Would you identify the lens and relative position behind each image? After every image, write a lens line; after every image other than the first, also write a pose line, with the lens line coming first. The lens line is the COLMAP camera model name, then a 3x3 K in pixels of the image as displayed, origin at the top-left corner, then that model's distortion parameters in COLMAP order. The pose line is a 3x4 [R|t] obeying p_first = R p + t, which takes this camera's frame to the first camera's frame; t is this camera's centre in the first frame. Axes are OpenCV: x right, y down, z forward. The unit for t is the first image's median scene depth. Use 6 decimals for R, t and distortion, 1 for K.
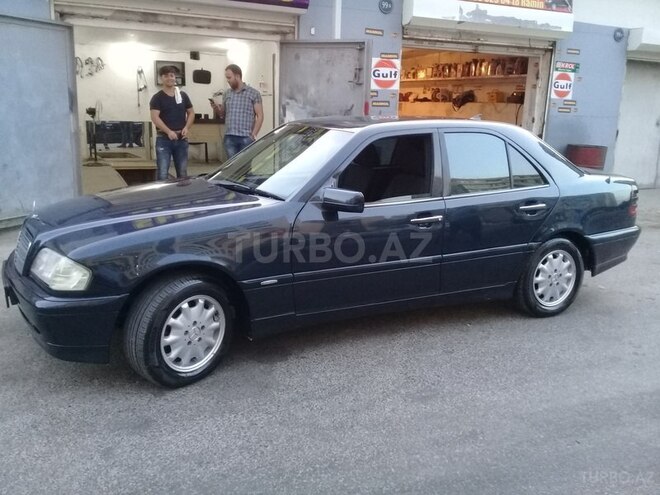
lens RADIAL K [[598.4, 0, 329.8], [0, 598.4, 247.3], [0, 0, 1]] dist [0.124482, -0.248690]
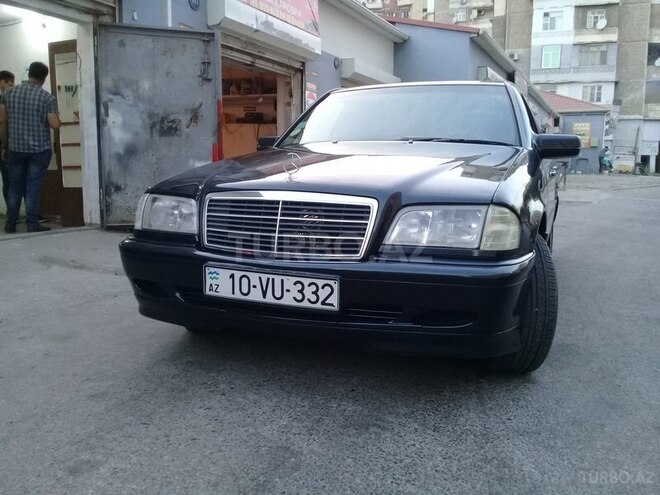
lens RADIAL K [[598.4, 0, 329.8], [0, 598.4, 247.3], [0, 0, 1]] dist [0.124482, -0.248690]
pose [[0.757552, -0.113415, 0.642847, -0.392622], [0.164481, 0.986181, -0.019841, 0.018144], [-0.631712, 0.120767, 0.765738, 0.223198]]
